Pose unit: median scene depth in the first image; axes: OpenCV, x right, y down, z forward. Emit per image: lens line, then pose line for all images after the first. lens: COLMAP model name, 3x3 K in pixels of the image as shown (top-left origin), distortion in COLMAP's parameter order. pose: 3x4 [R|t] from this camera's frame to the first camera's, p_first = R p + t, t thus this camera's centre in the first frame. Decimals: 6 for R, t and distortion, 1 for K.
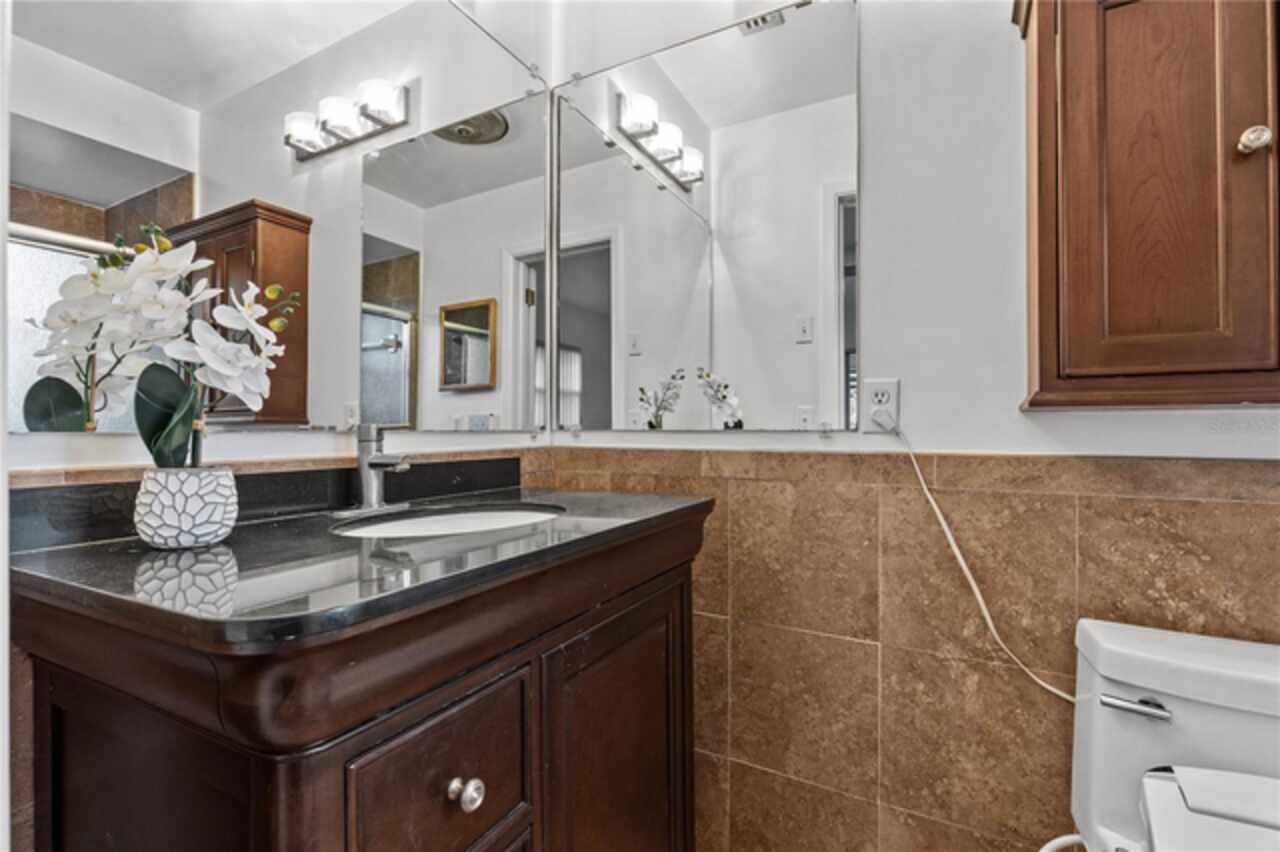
lens RADIAL K [[578.7, 0, 646.4], [0, 578.7, 428.2], [0, 0, 1]] dist [-0.001438, -0.001033]
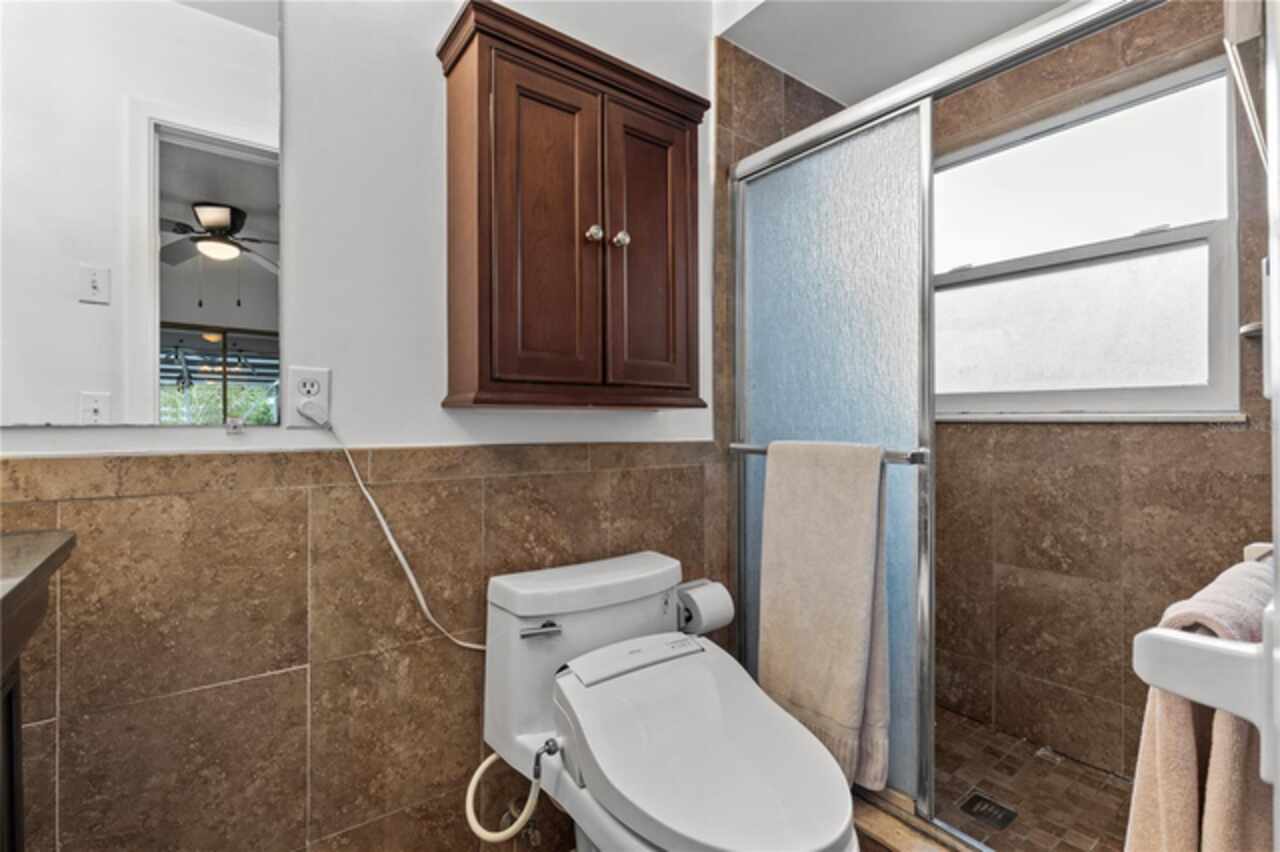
lens RADIAL K [[578.7, 0, 643.5], [0, 578.7, 422.1], [0, 0, 1]] dist [-0.001438, -0.001033]
pose [[0.411640, 0.000922, 0.911346, -0.202087], [0.000095, 0.999999, -0.001054, 0.000655], [-0.911346, 0.000521, 0.411640, 0.172239]]
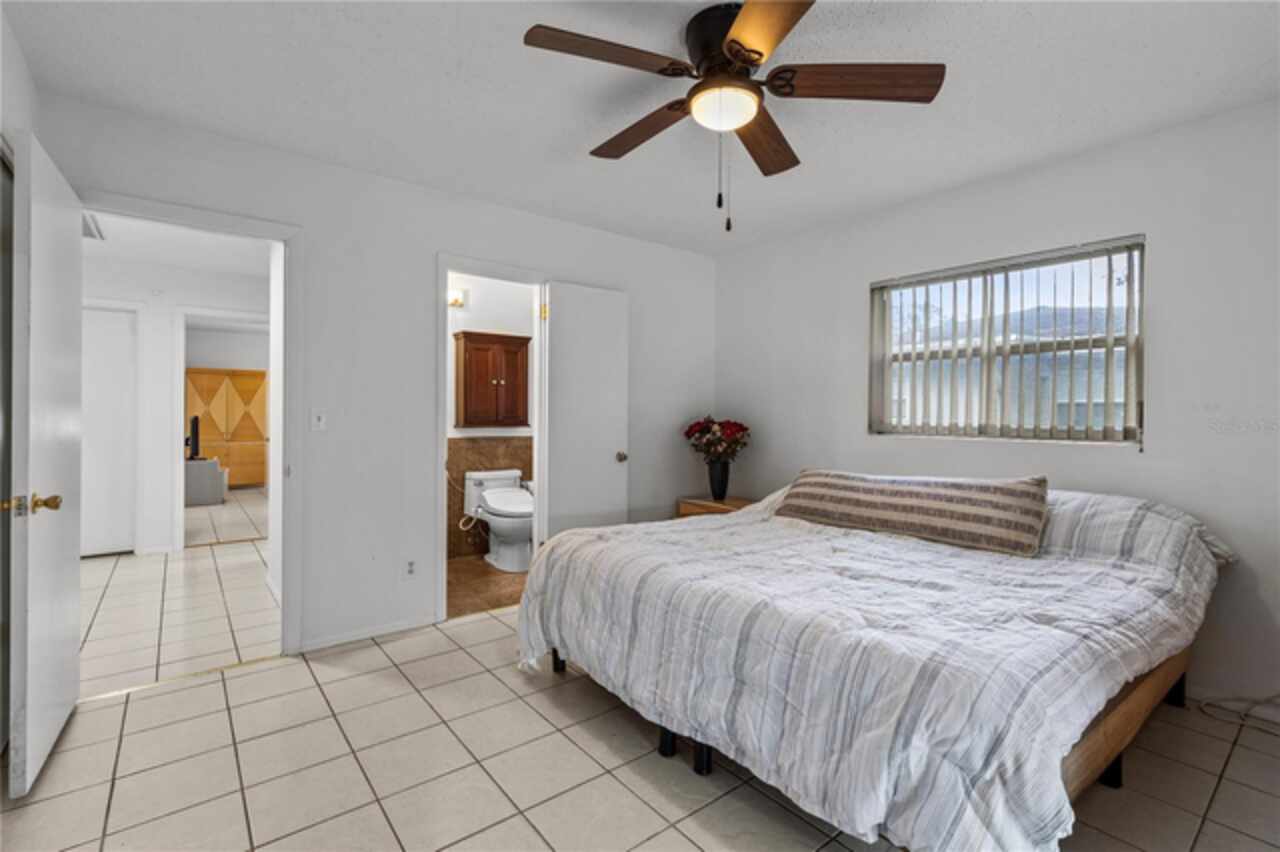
lens RADIAL K [[578.7, 0, 645.4], [0, 578.7, 420.0], [0, 0, 1]] dist [-0.001438, -0.001033]
pose [[0.391383, -0.001624, 0.920227, -2.620403], [-0.009226, 0.999941, 0.005689, -0.116261], [-0.920182, -0.010717, 0.391345, -1.898321]]
